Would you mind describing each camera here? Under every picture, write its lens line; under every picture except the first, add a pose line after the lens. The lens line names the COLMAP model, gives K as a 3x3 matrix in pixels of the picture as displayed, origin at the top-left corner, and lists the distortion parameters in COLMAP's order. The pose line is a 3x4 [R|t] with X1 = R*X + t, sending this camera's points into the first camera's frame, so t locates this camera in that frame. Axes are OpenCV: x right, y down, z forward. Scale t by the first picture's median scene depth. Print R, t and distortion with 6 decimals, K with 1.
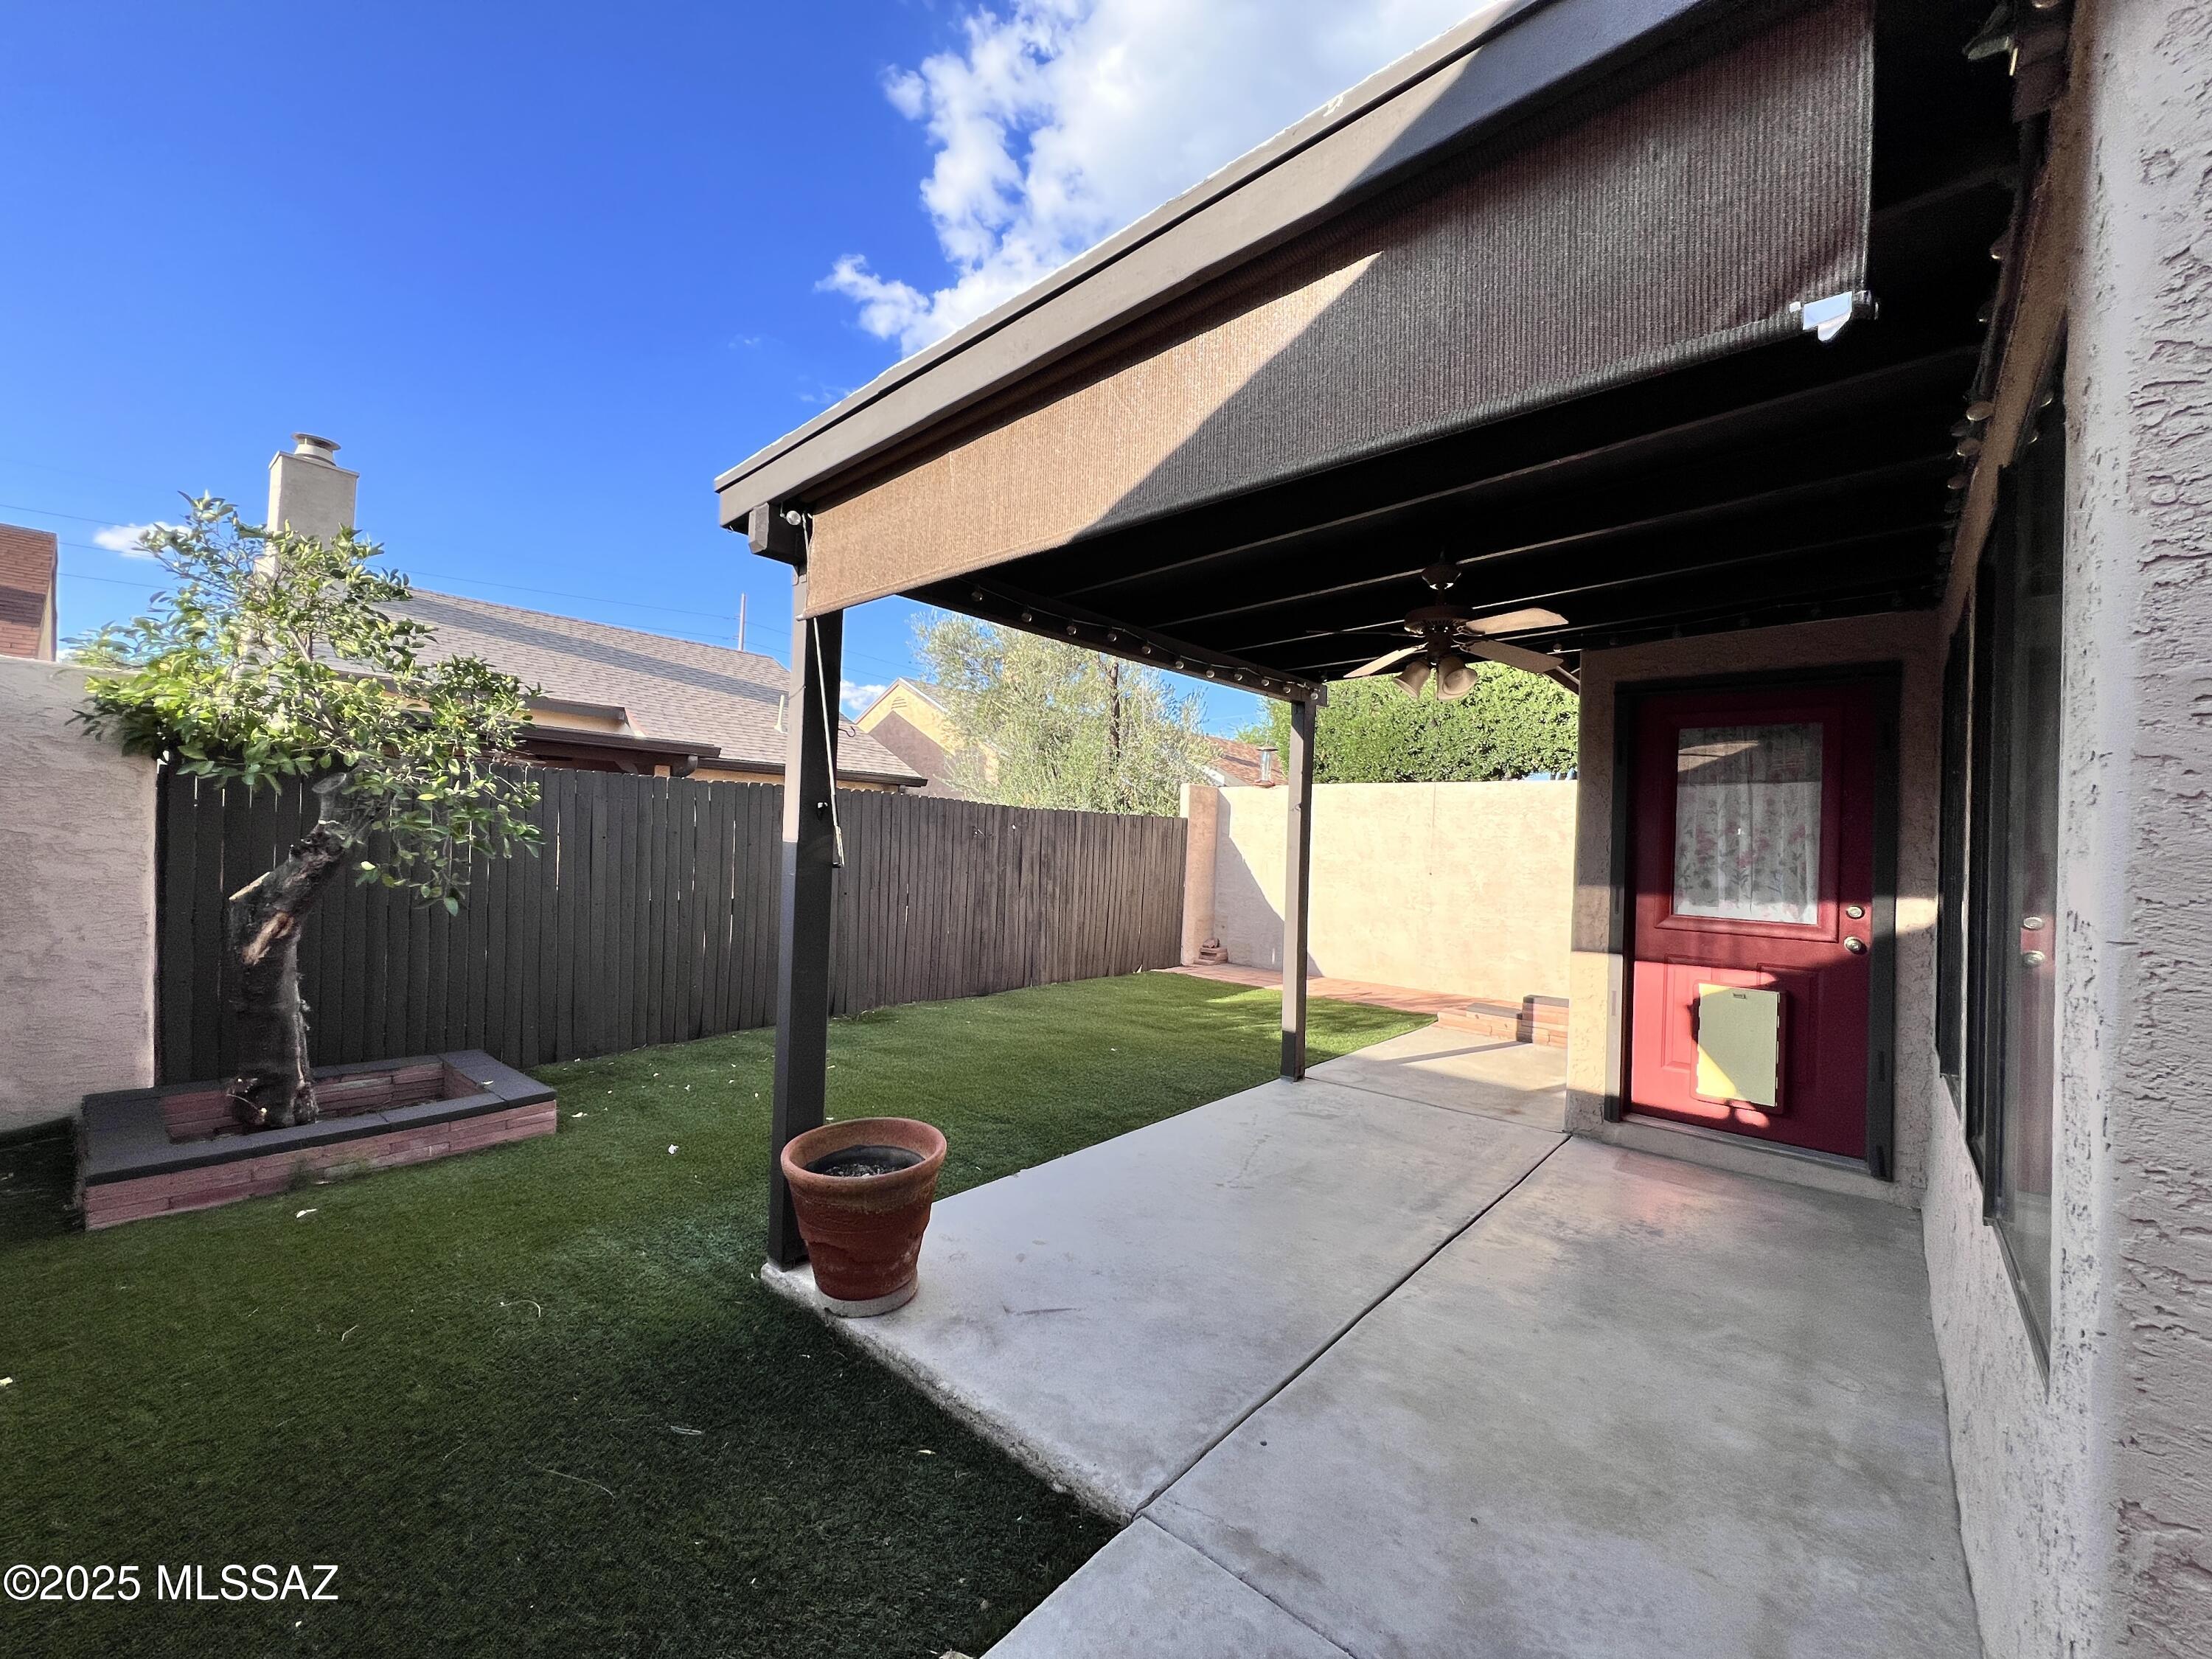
lens RADIAL K [[883.2, 0, 1099.6], [0, 883.2, 827.2], [0, 0, 1]] dist [-0.004214, 0.000862]
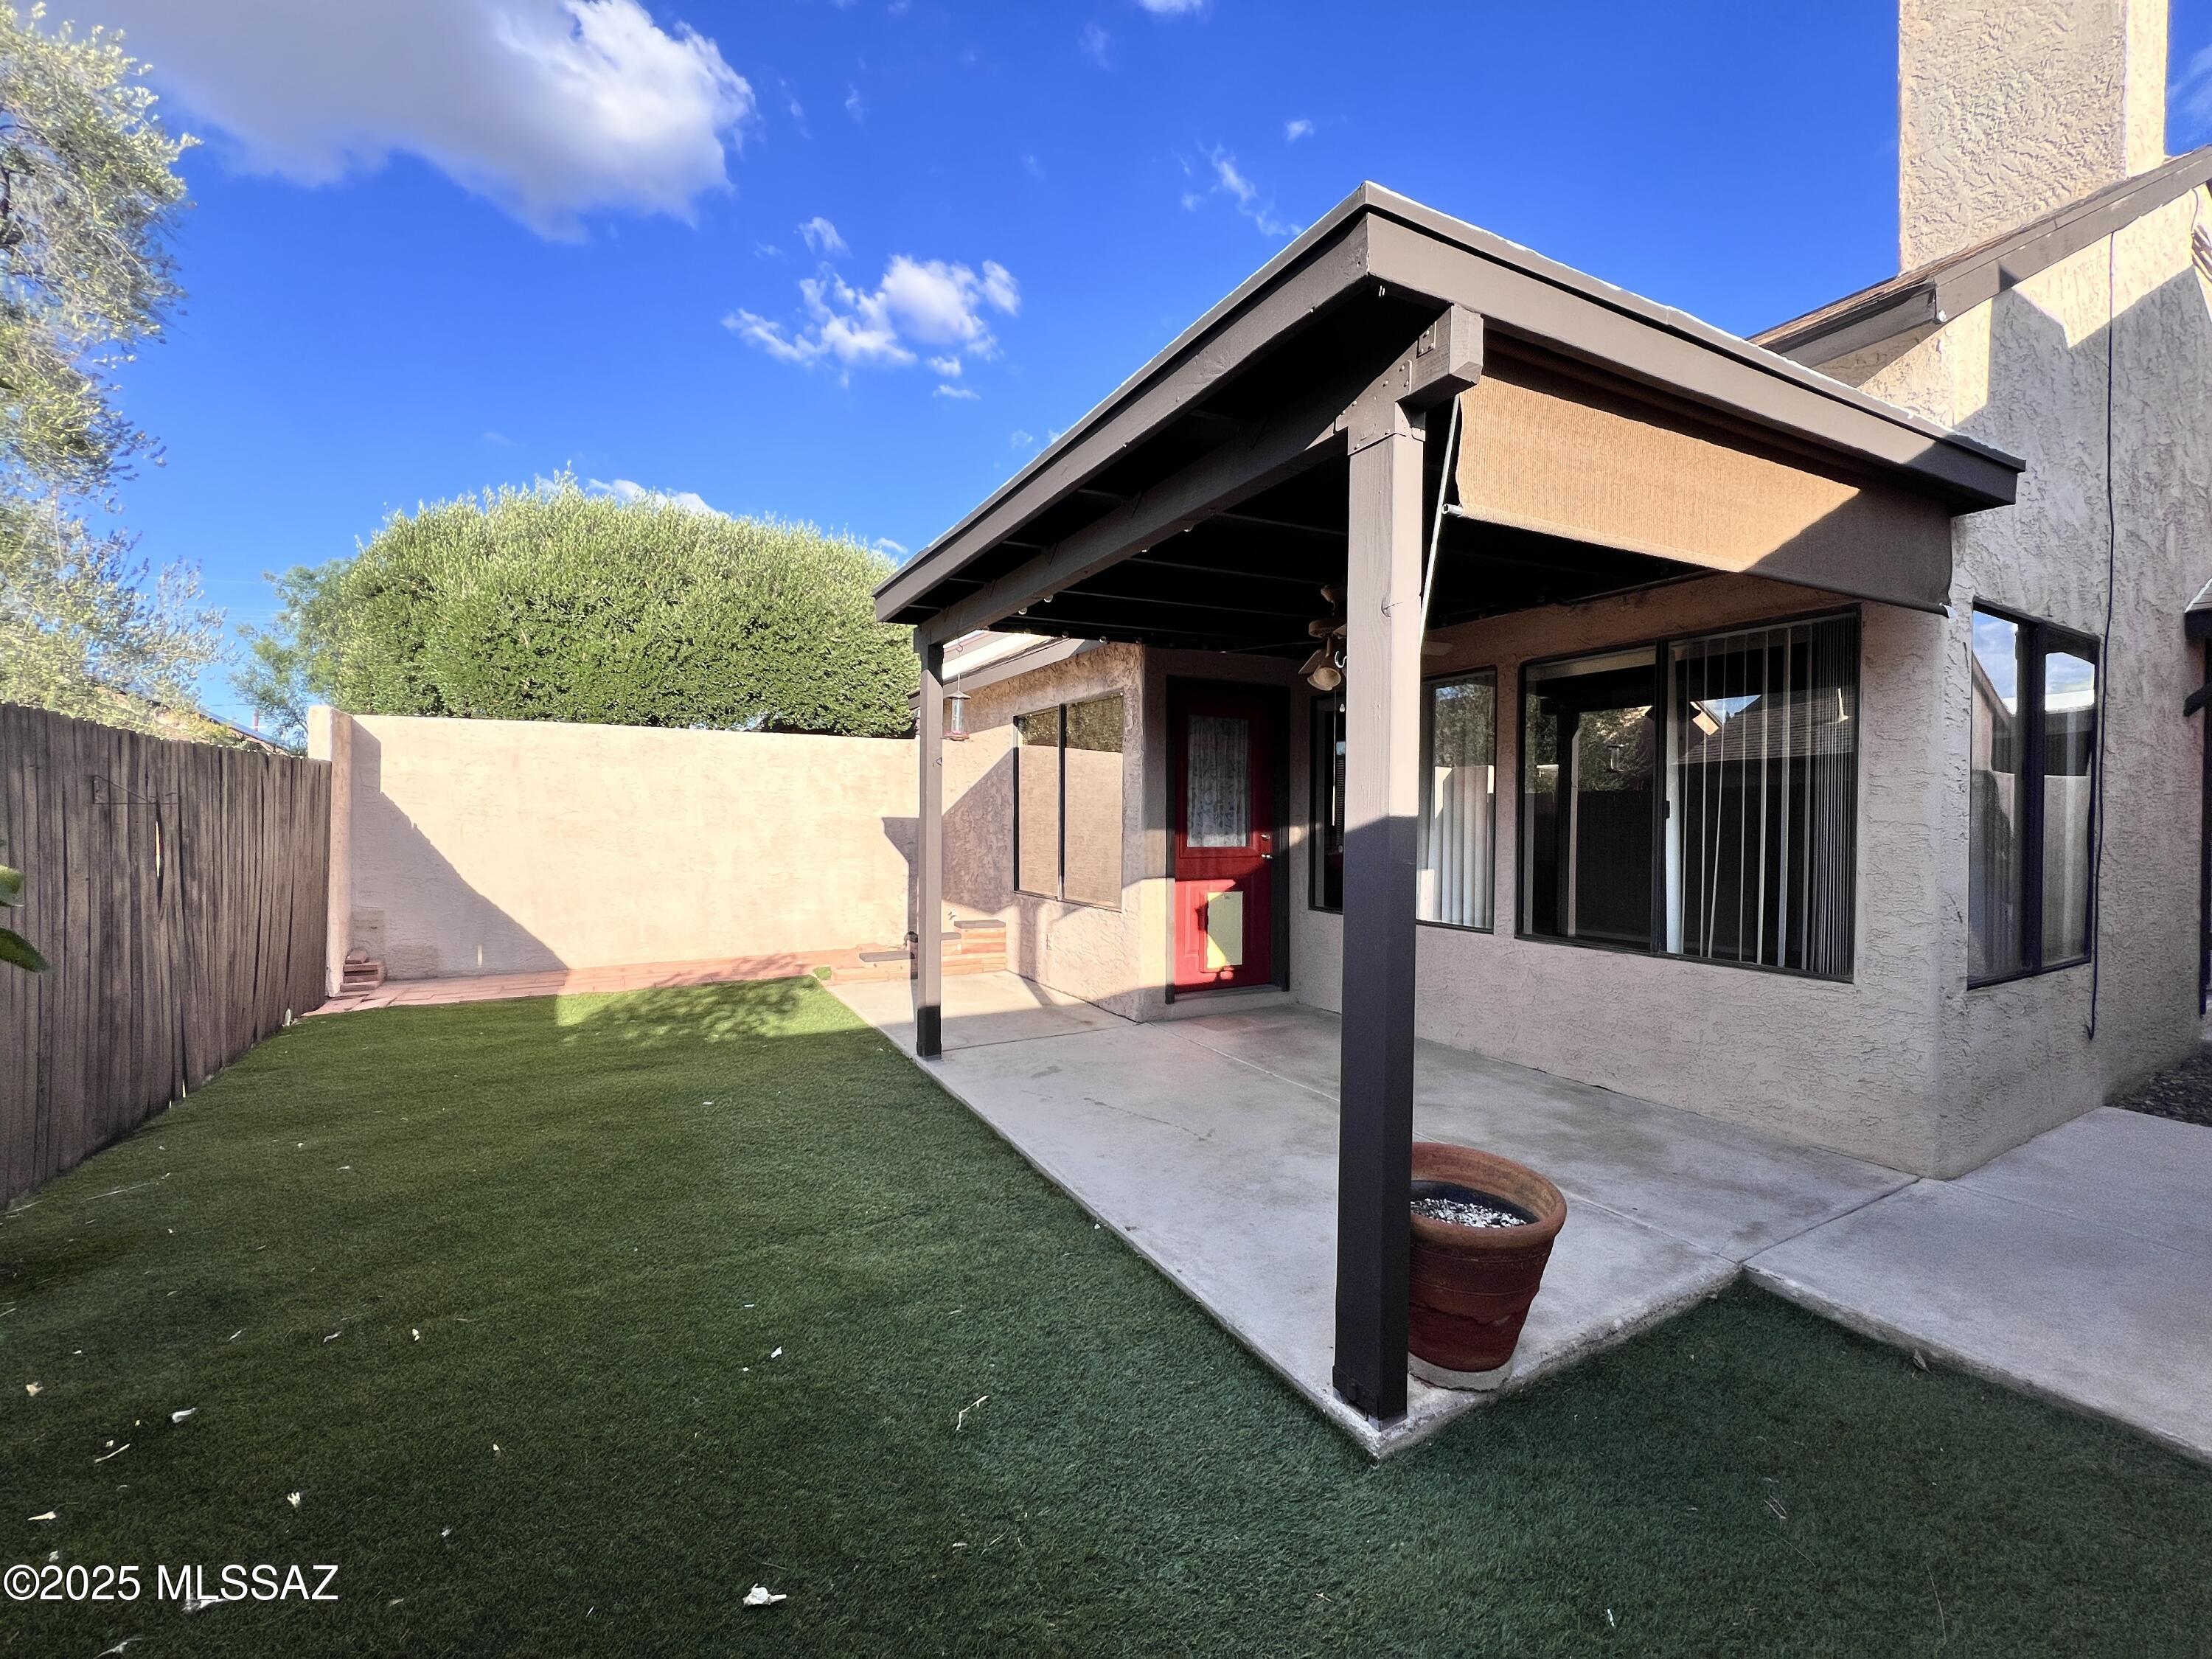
lens RADIAL K [[883.2, 0, 1099.6], [0, 883.2, 827.2], [0, 0, 1]] dist [-0.004214, 0.000862]
pose [[0.339628, -0.047360, 0.939367, -0.703217], [-0.008972, 0.998523, 0.053586, -0.006386], [-0.940517, -0.026627, 0.338701, 0.646160]]
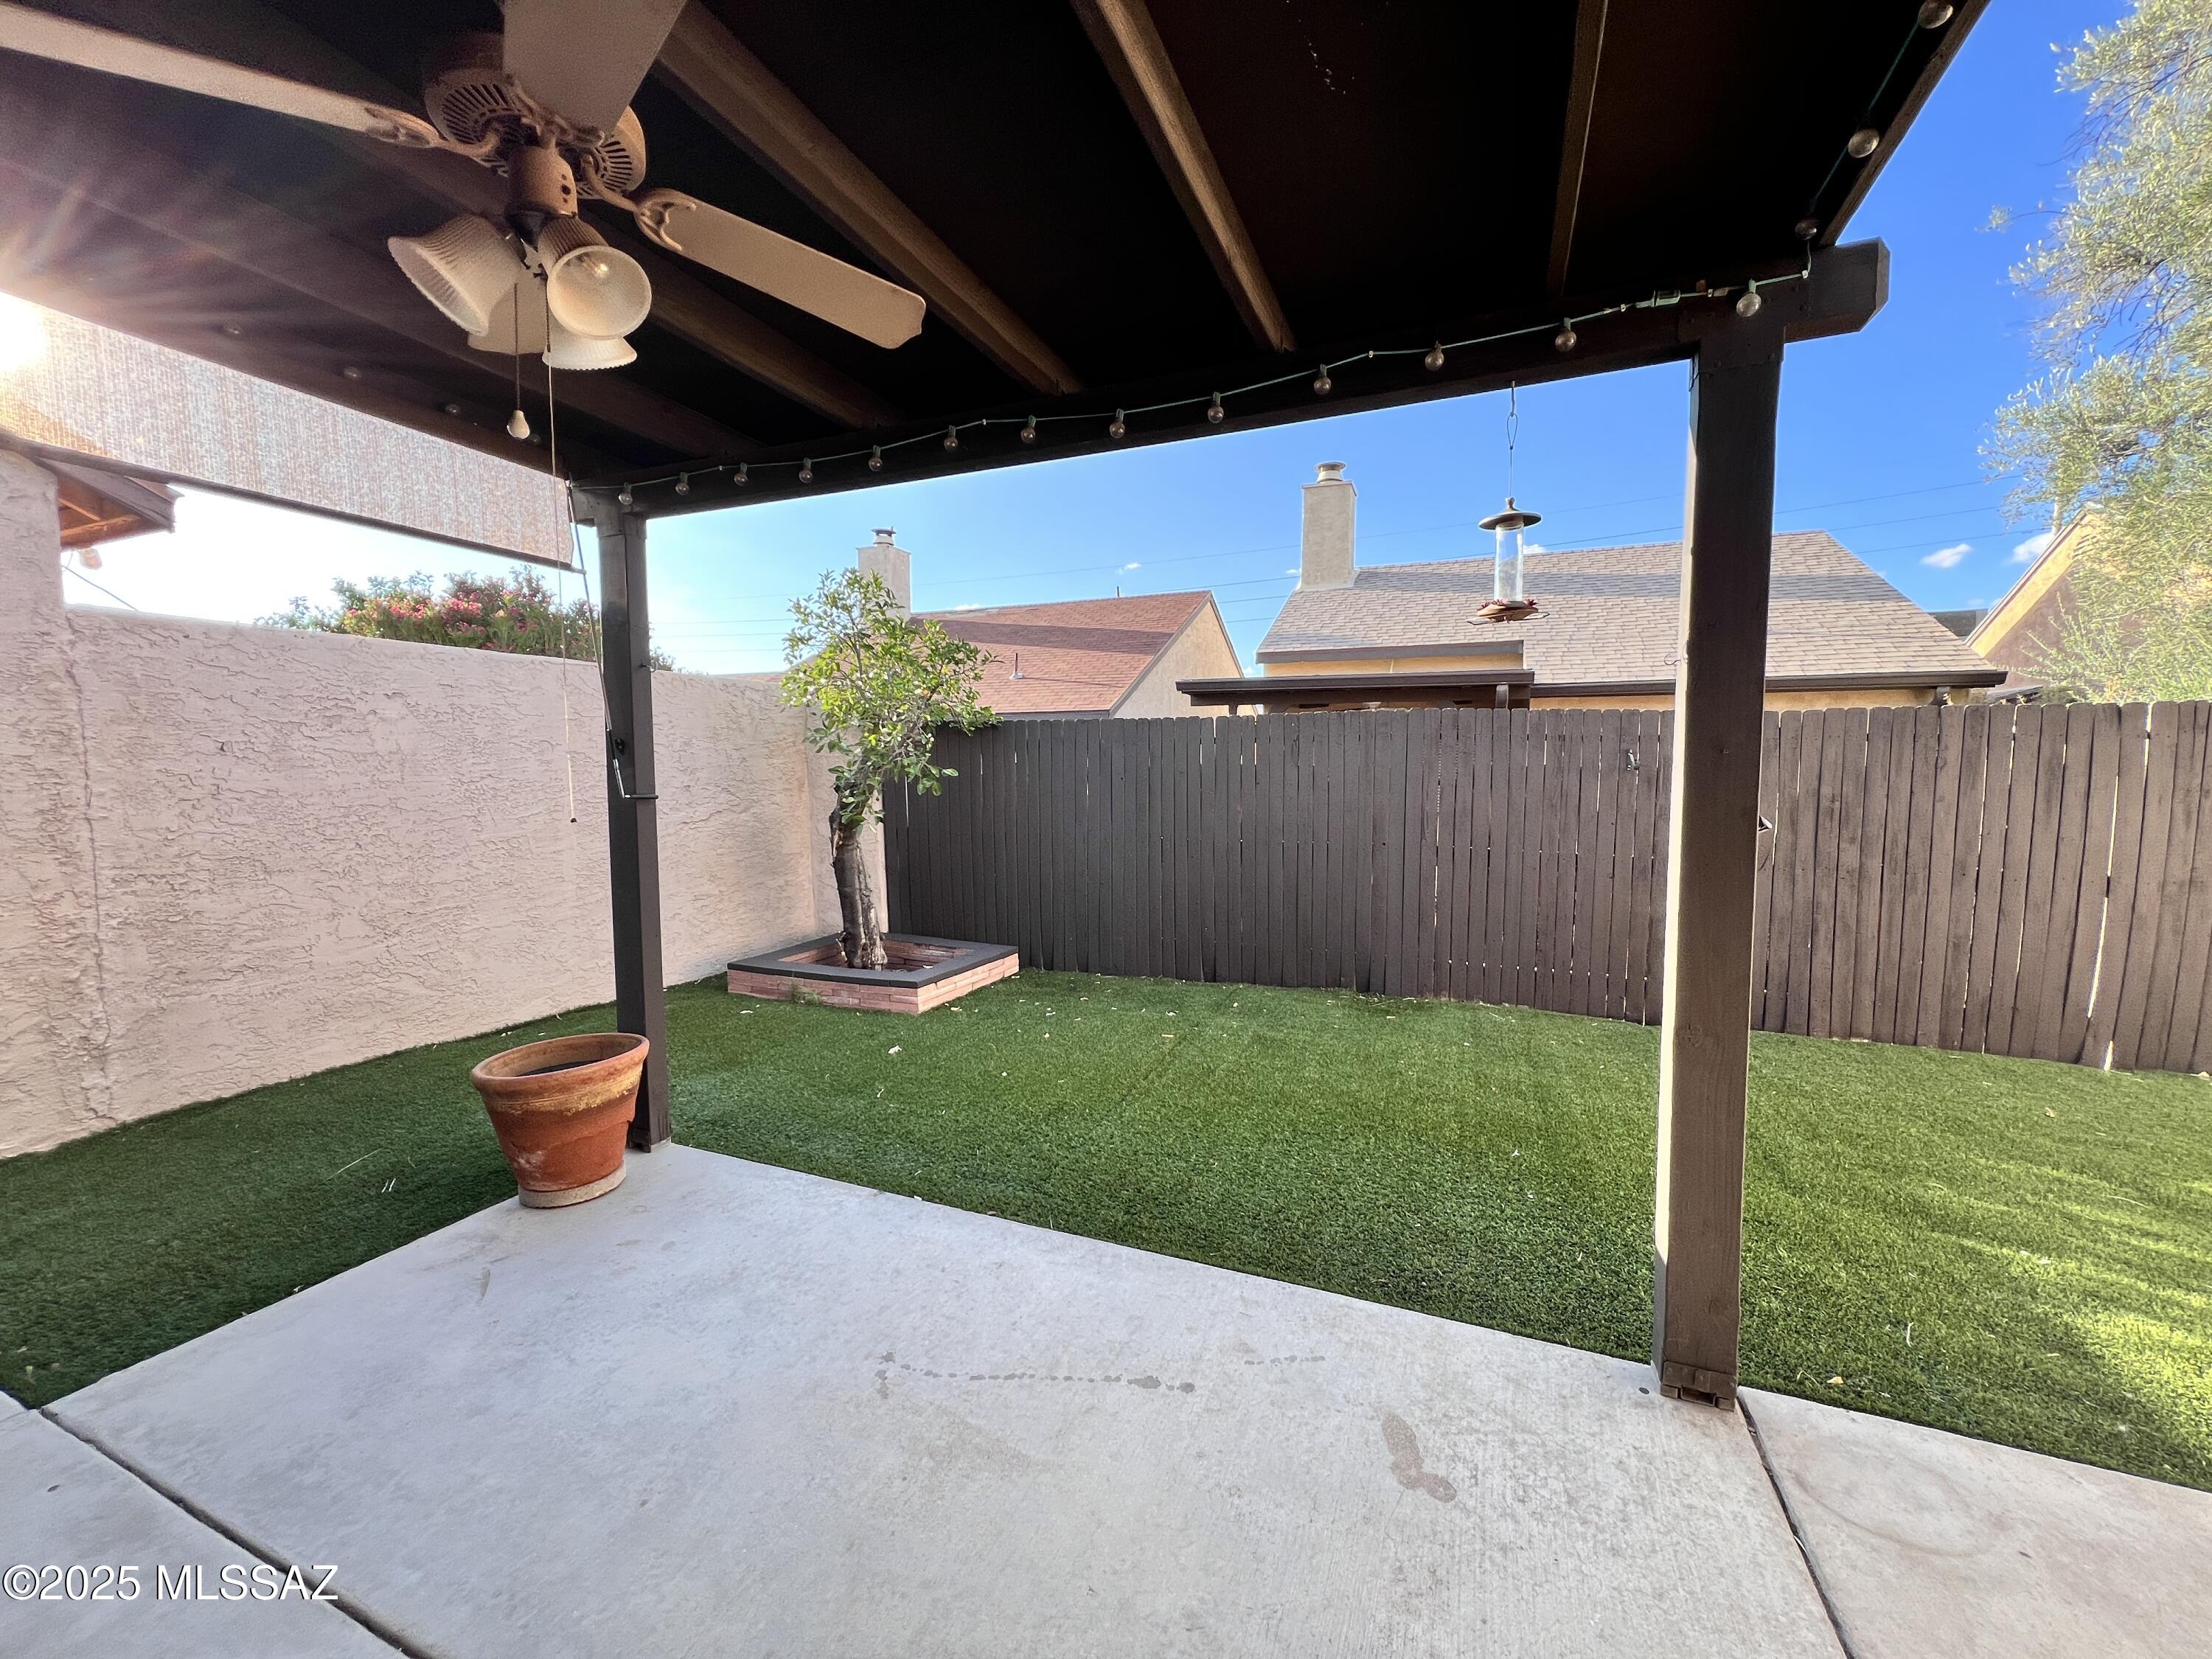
lens RADIAL K [[883.2, 0, 1099.6], [0, 883.2, 827.2], [0, 0, 1]] dist [-0.004214, 0.000862]
pose [[0.314225, 0.031122, -0.948838, 0.593970], [0.024894, 0.998849, 0.041006, 0.034395], [0.949022, -0.036505, 0.313089, 0.803438]]
